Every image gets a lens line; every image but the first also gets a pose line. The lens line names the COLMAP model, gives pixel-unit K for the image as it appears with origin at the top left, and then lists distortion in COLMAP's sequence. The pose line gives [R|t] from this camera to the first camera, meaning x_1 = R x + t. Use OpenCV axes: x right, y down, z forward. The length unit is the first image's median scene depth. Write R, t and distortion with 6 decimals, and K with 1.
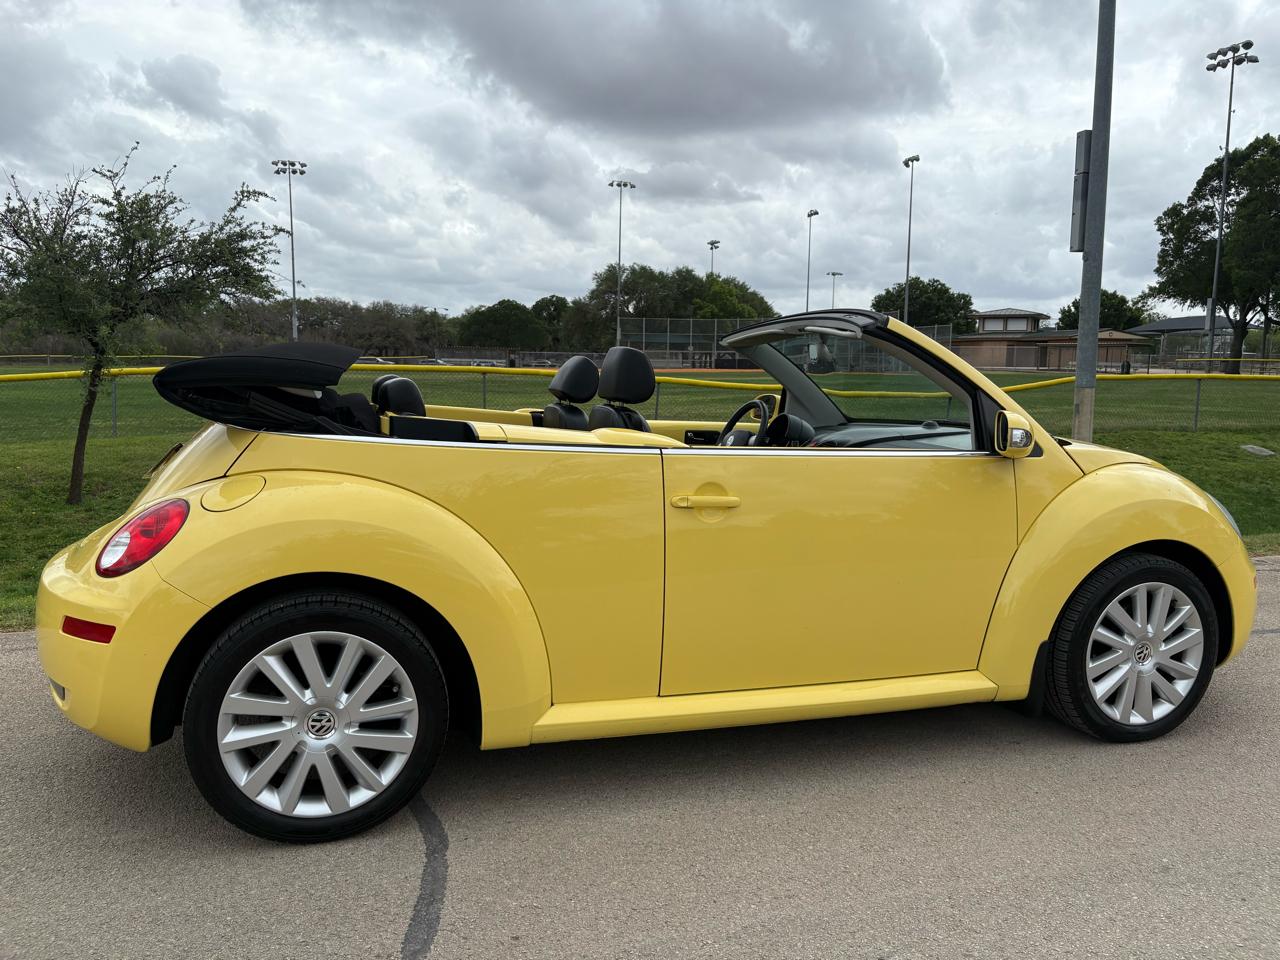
lens RADIAL K [[960.4, 0, 640.0], [0, 960.4, 480.0], [0, 0, 1]] dist [0.008939, 0.004543]
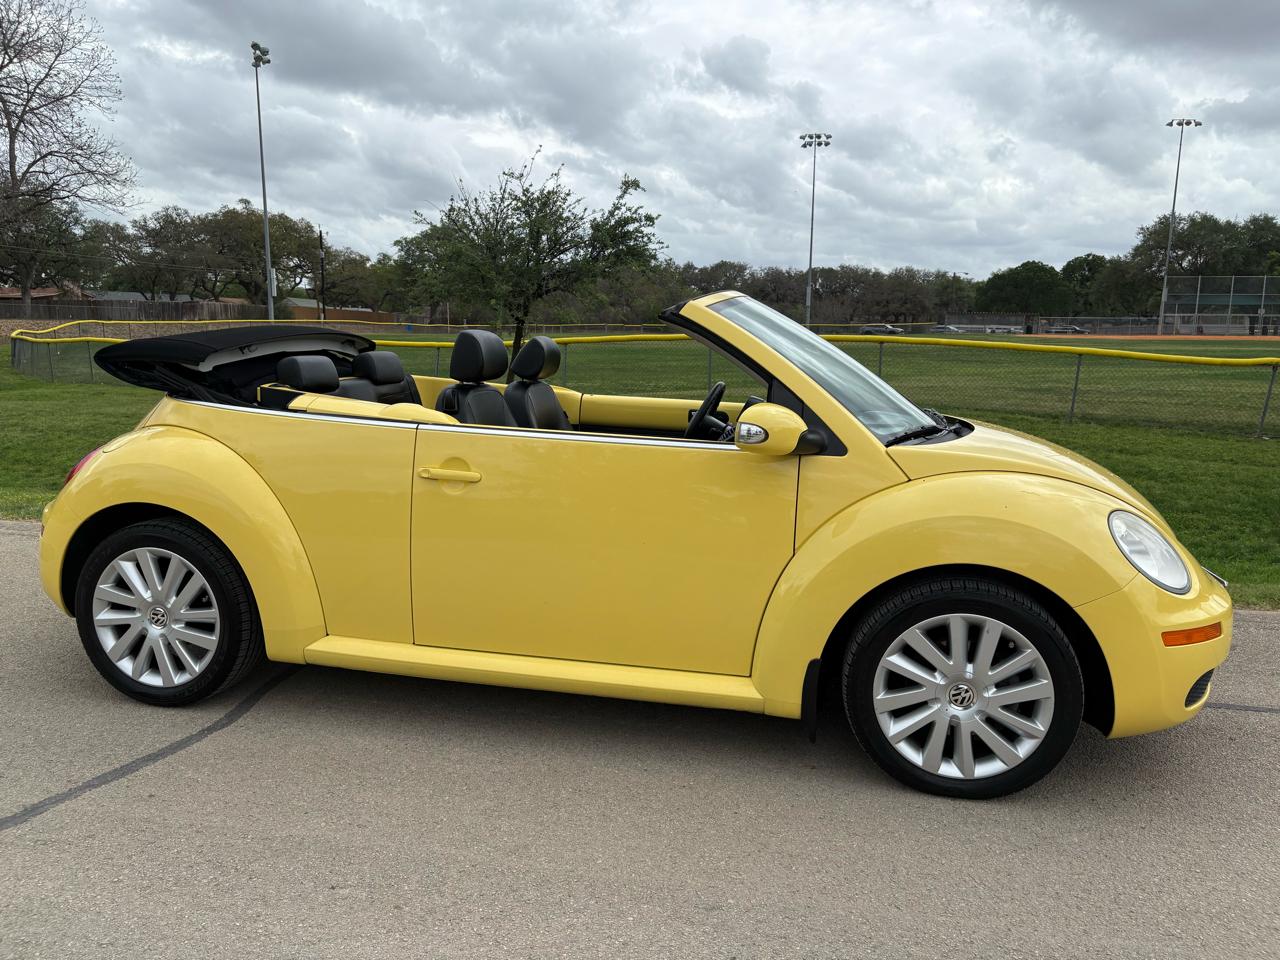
lens RADIAL K [[986.4, 0, 640.0], [0, 986.4, 480.0], [0, 0, 1]] dist [0.008170, -0.002249]
pose [[0.867341, 0.077623, -0.491623, 0.706814], [-0.063105, 0.996943, 0.046076, -0.031787], [0.493697, -0.008940, 0.869588, 0.112504]]
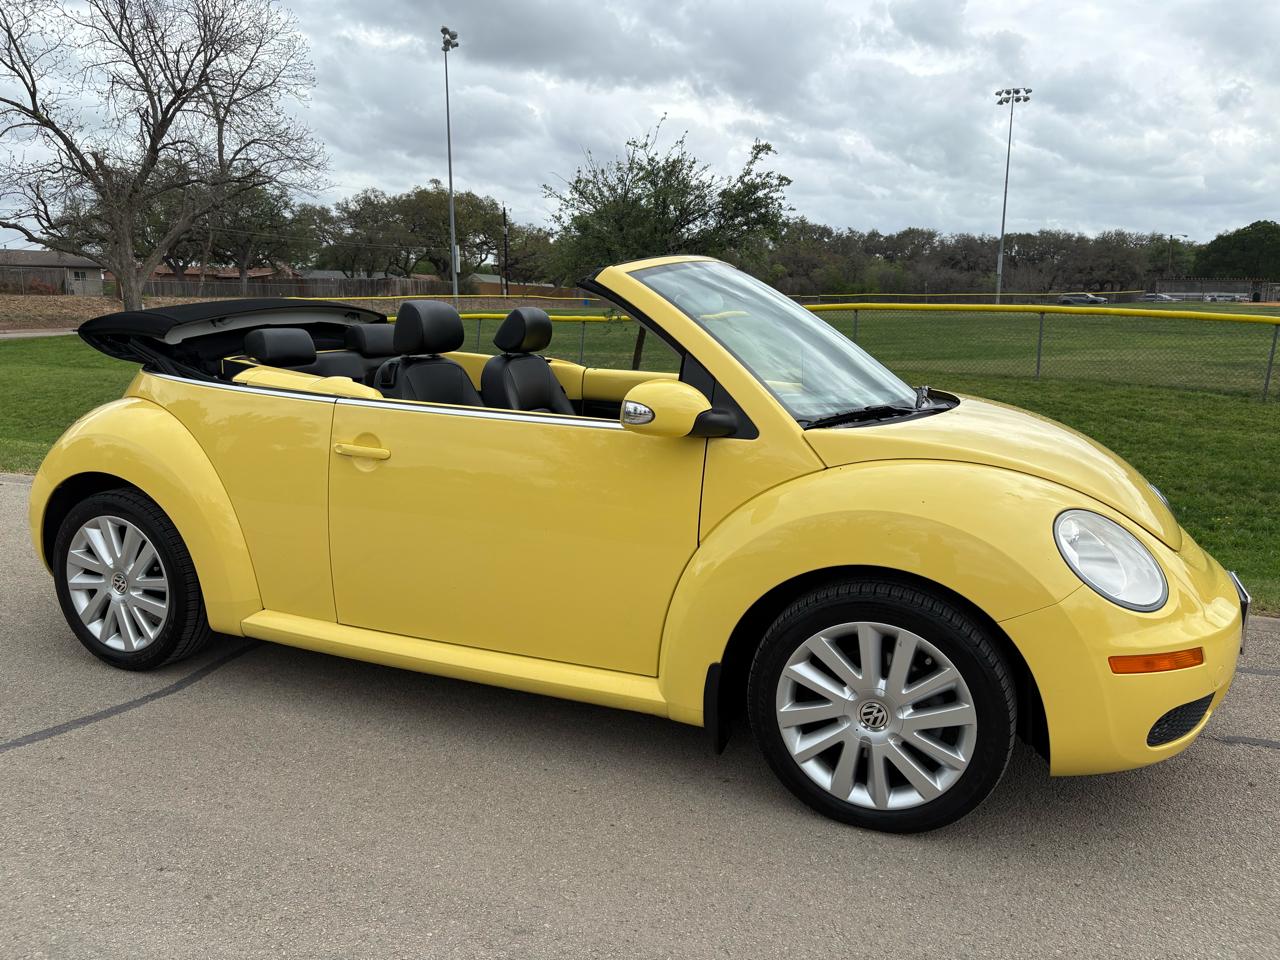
lens RADIAL K [[986.0, 0, 626.8], [0, 986.0, 495.0], [0, 0, 1]] dist [0.024917, -0.026926]
pose [[0.759562, 0.120222, -0.639228, 0.865963], [-0.073194, 0.992326, 0.099659, -0.051579], [0.646303, -0.028910, 0.762533, 0.309371]]
